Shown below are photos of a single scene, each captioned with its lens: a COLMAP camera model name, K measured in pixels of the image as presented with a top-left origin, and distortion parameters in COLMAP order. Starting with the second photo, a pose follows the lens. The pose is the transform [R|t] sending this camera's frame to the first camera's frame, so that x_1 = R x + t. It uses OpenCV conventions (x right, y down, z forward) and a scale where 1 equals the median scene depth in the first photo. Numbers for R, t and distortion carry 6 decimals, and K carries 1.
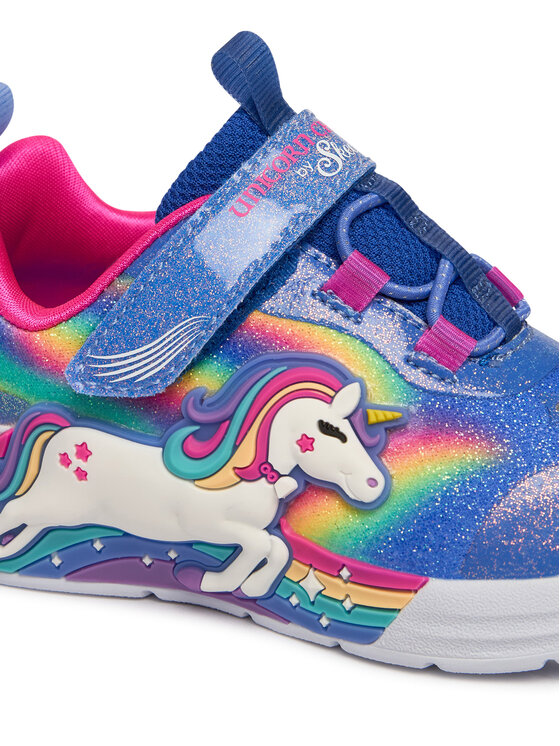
lens RADIAL K [[1877.1, 0, 280.0], [0, 1877.1, 373.0], [0, 0, 1]] dist [-0.030367, -0.110415]
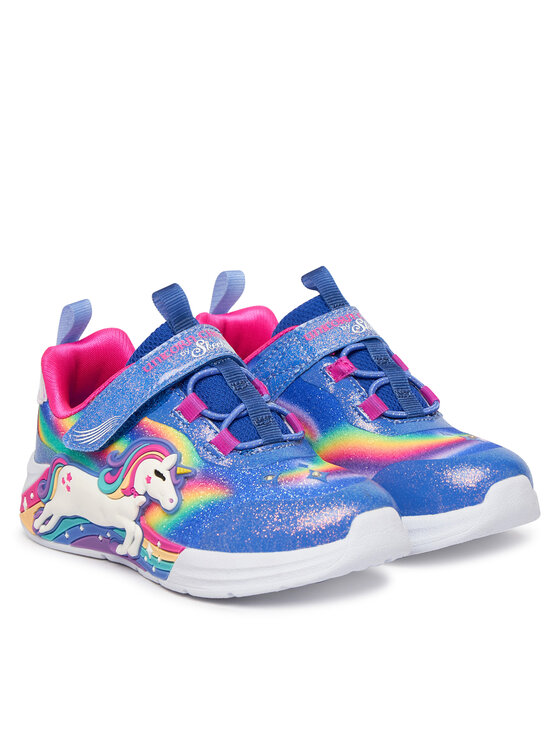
lens RADIAL K [[3496.8, 0, 280.0], [0, 3496.8, 373.0], [0, 0, 1]] dist [0.058482, 0.510133]
pose [[0.887887, 0.089053, -0.451360, 1.873503], [-0.139244, 0.987089, -0.079162, 0.205857], [0.438483, 0.133136, 0.888824, -2.399360]]
